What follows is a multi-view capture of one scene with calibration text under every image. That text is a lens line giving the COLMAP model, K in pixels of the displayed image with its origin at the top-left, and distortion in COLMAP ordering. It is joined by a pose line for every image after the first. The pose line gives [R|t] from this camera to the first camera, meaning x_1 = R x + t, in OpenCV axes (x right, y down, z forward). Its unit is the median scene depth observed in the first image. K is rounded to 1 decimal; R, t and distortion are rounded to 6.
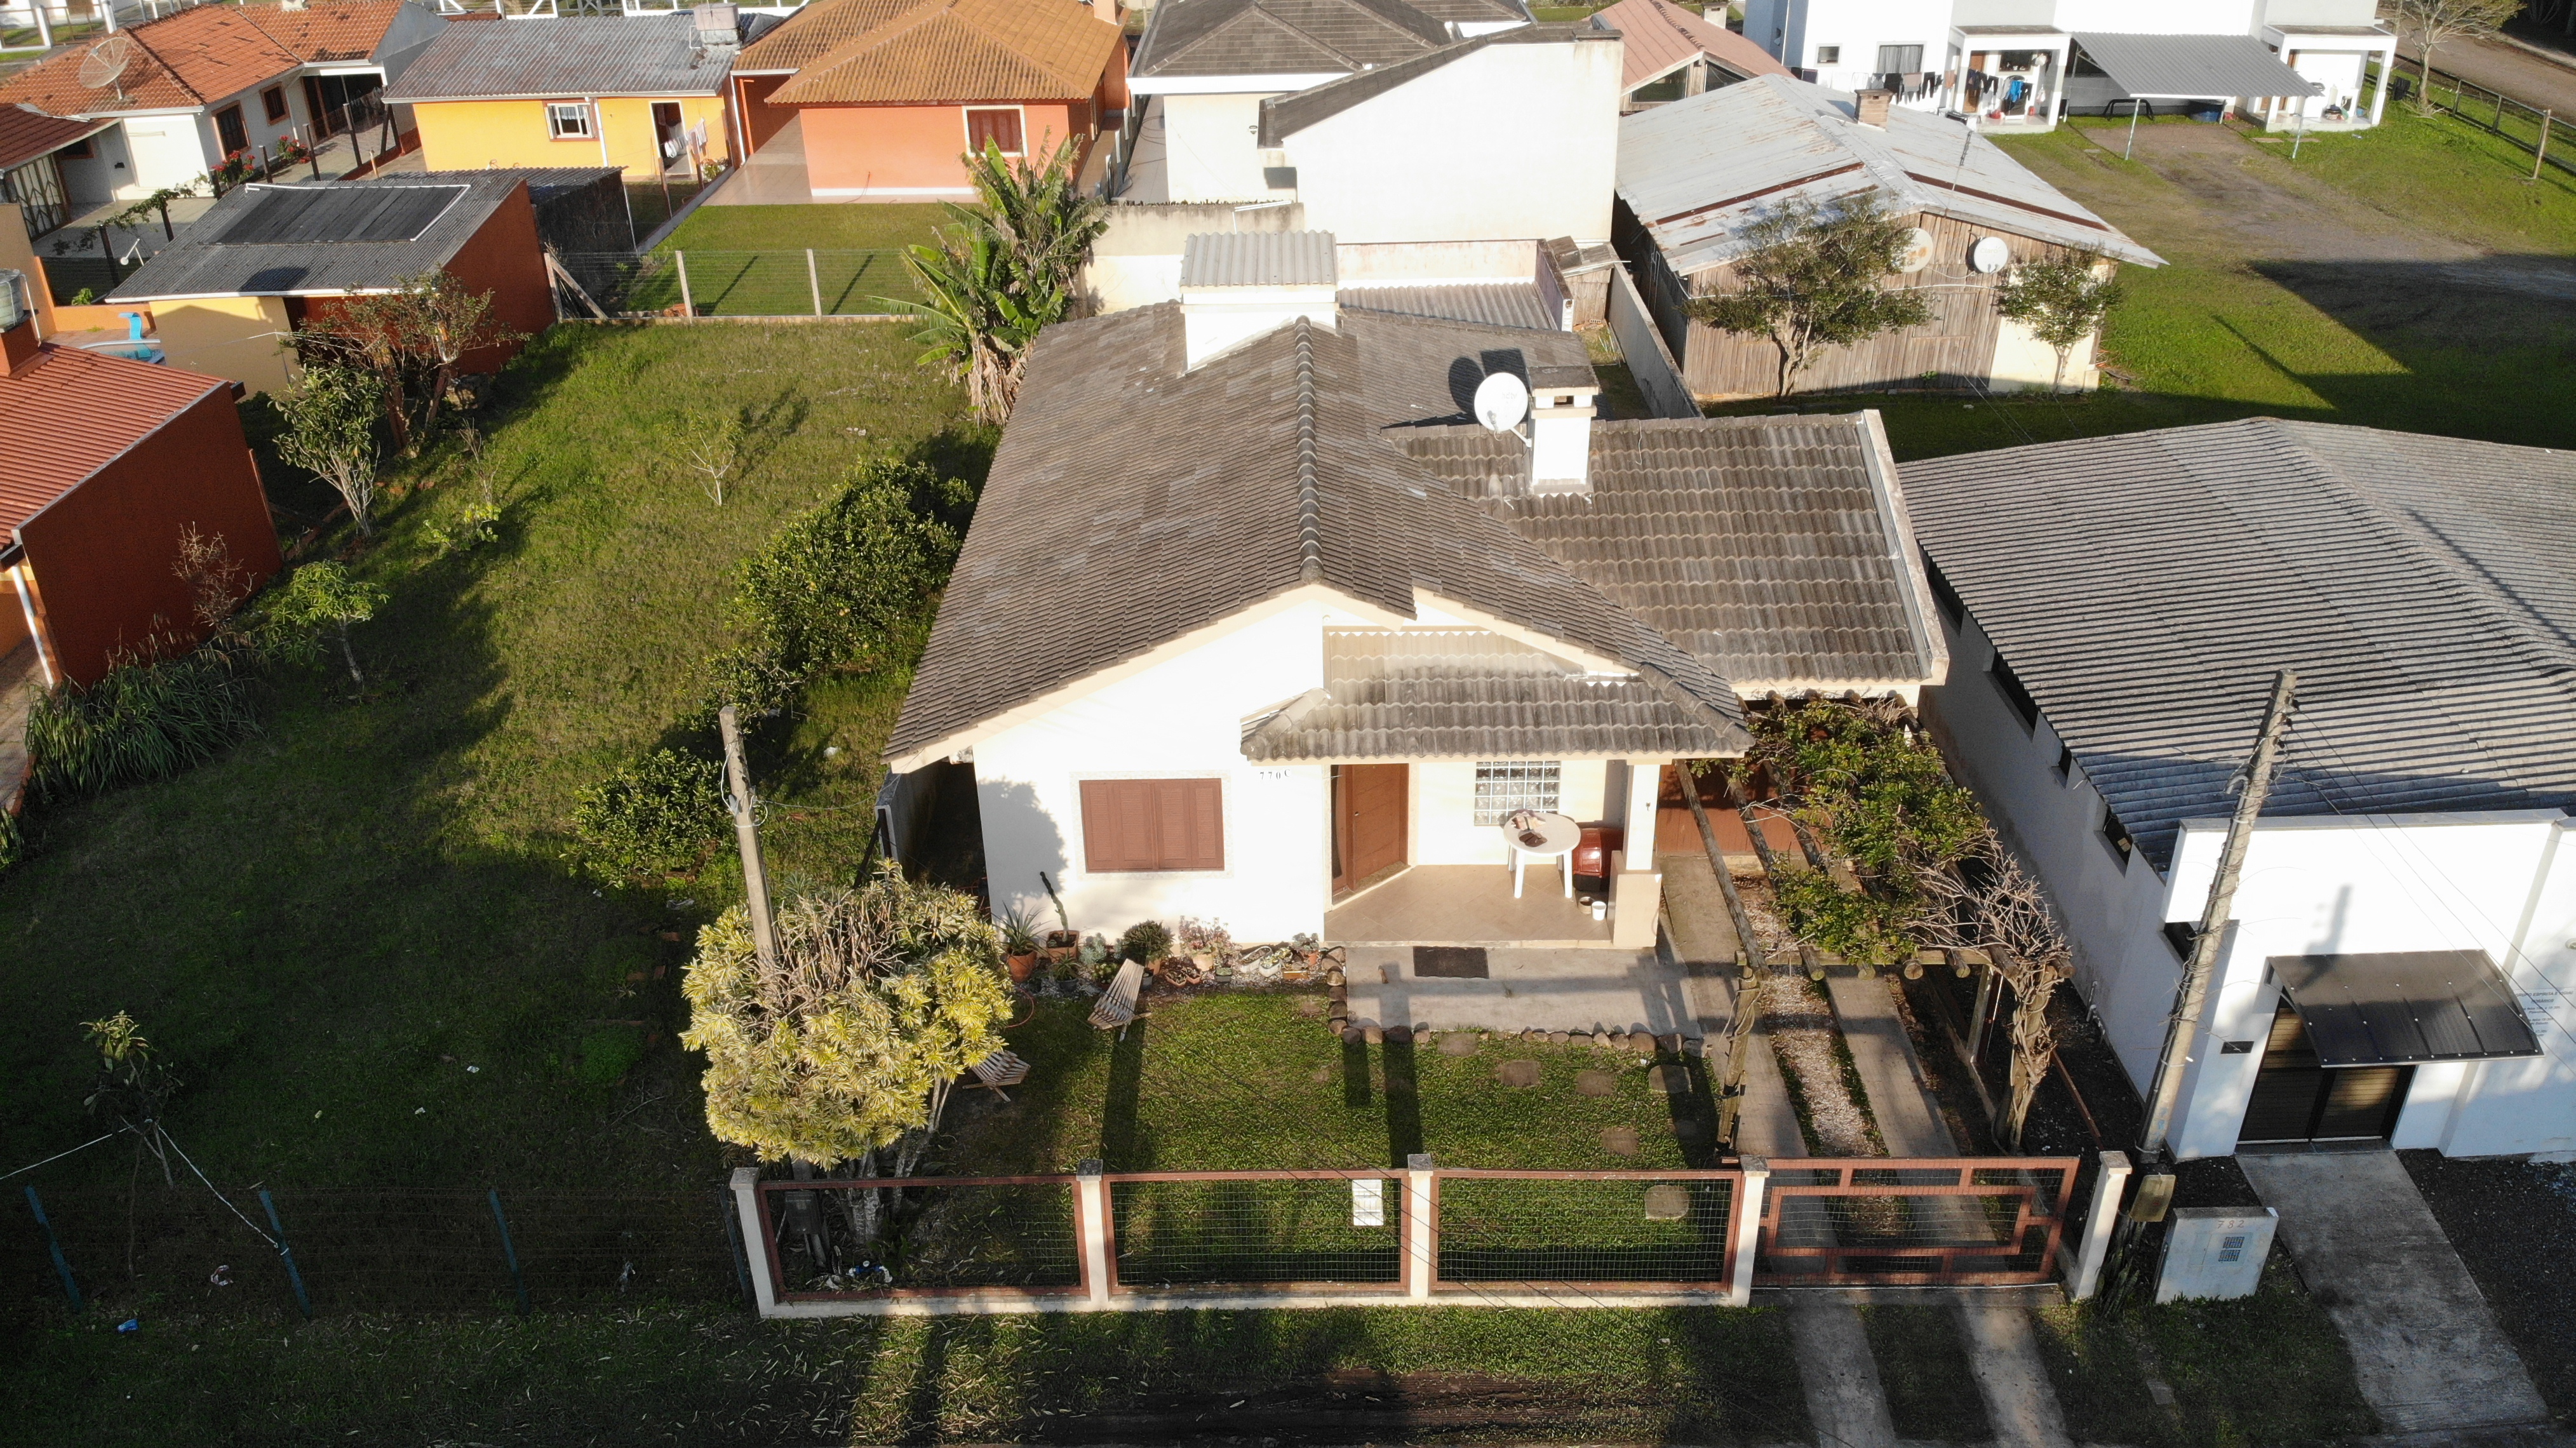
lens RADIAL K [[1874.0, 0, 1286.2], [0, 1874.0, 704.0], [0, 0, 1]] dist [0.069477, -0.181270]
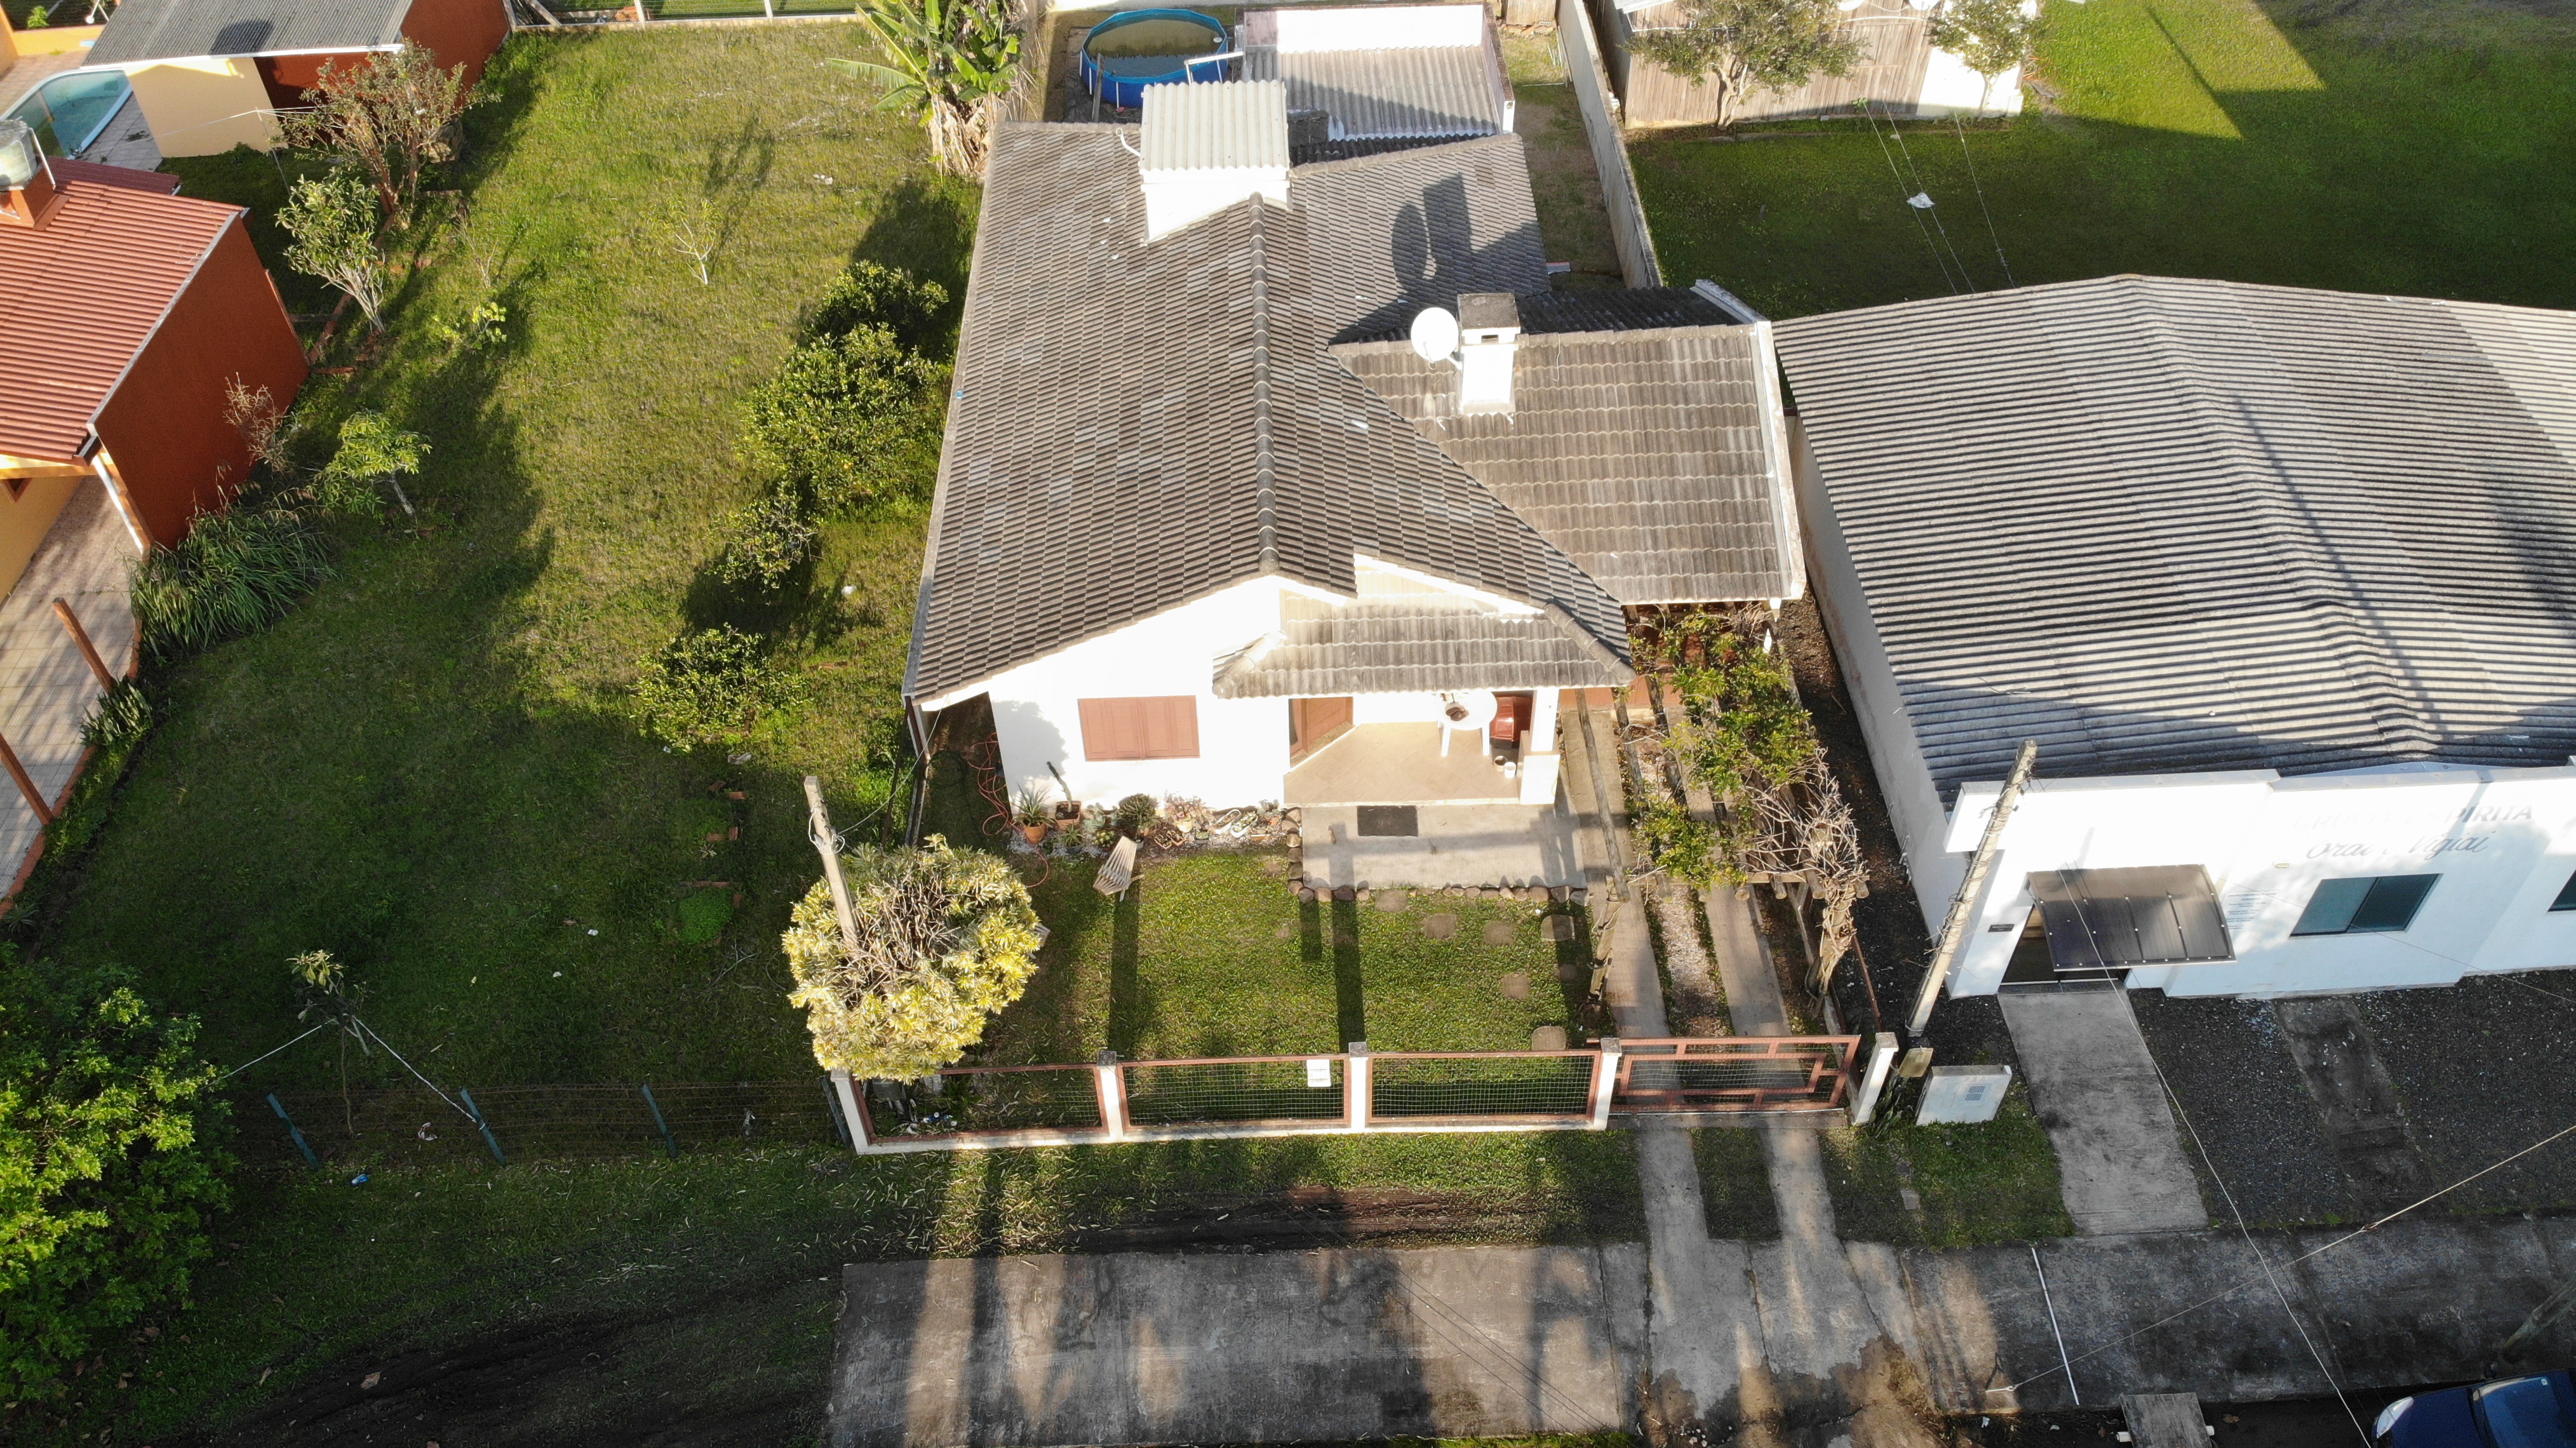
lens RADIAL K [[1863.6, 0, 1287.2], [0, 1863.6, 703.9], [0, 0, 1]] dist [0.105647, -0.251178]
pose [[0.999648, -0.019006, 0.018485, 0.001723], [0.013126, 0.960554, 0.277782, -0.275857], [-0.023035, -0.277442, 0.960466, -0.144889]]
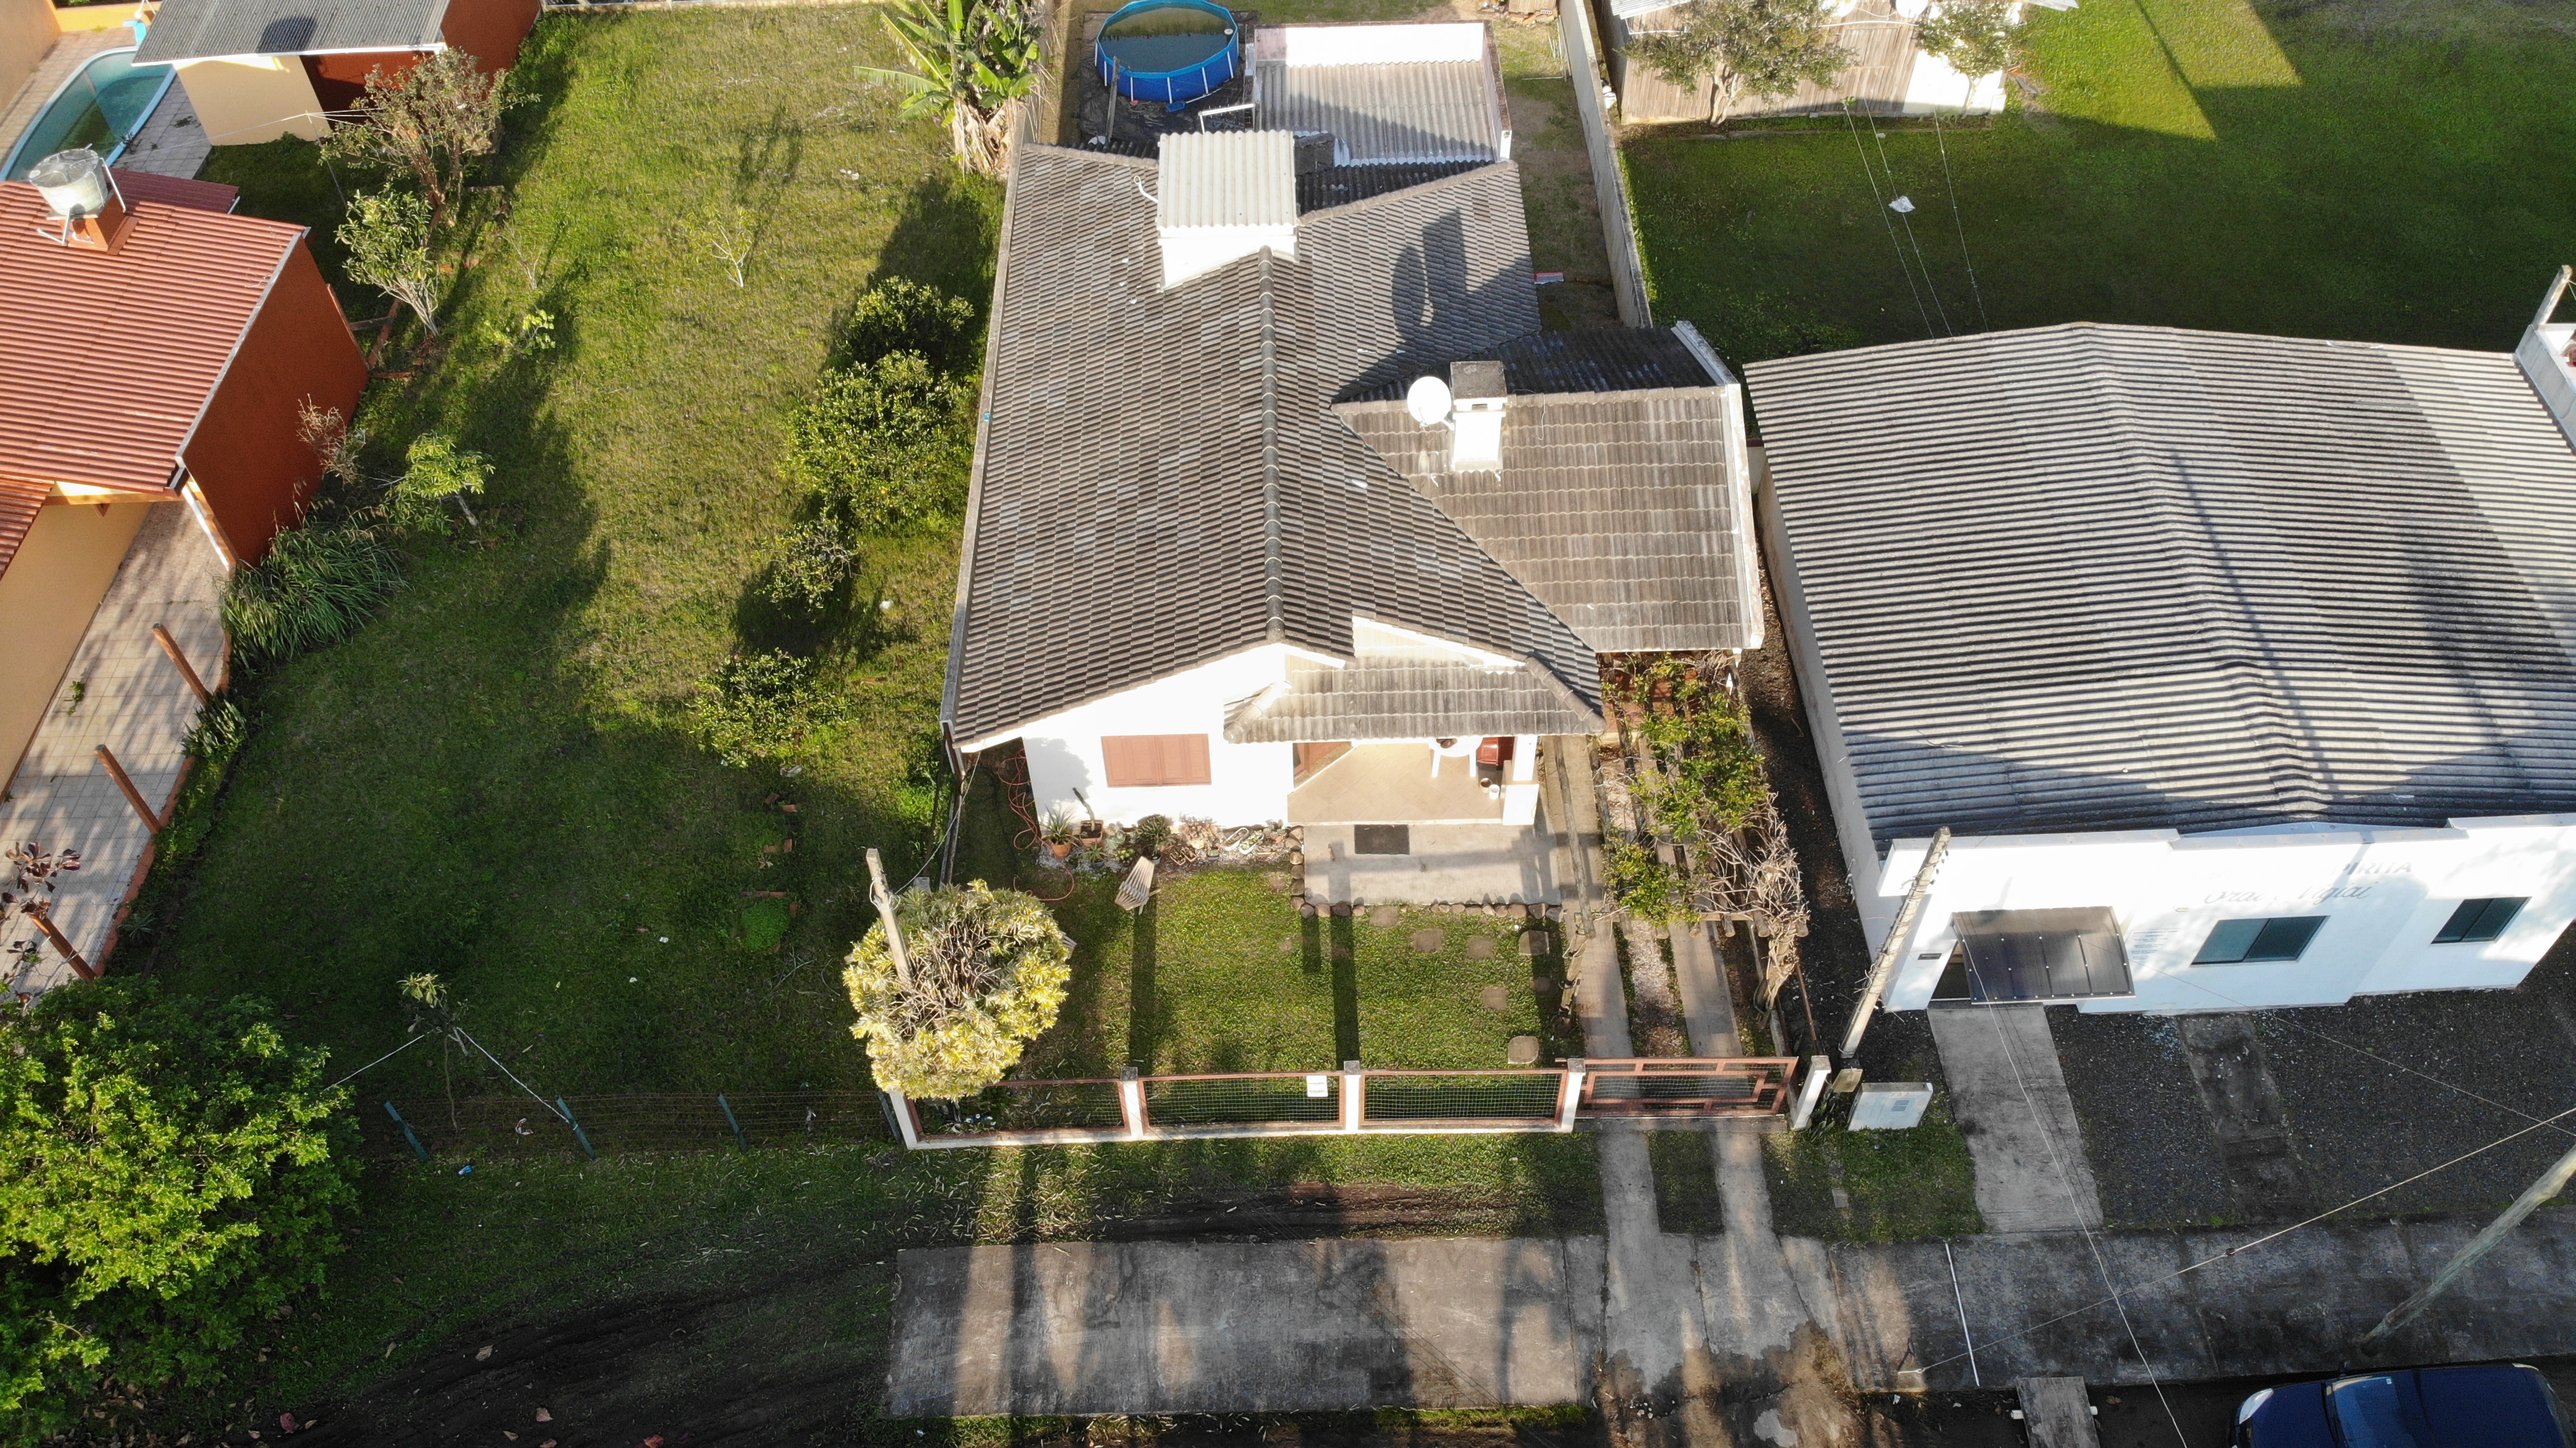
lens RADIAL K [[1863.6, 0, 1287.2], [0, 1863.6, 703.9], [0, 0, 1]] dist [0.105647, -0.251178]
pose [[0.999791, -0.014283, 0.014656, 0.002041], [0.008324, 0.938056, 0.346383, -0.420200], [-0.018695, -0.346188, 0.937979, -0.219428]]
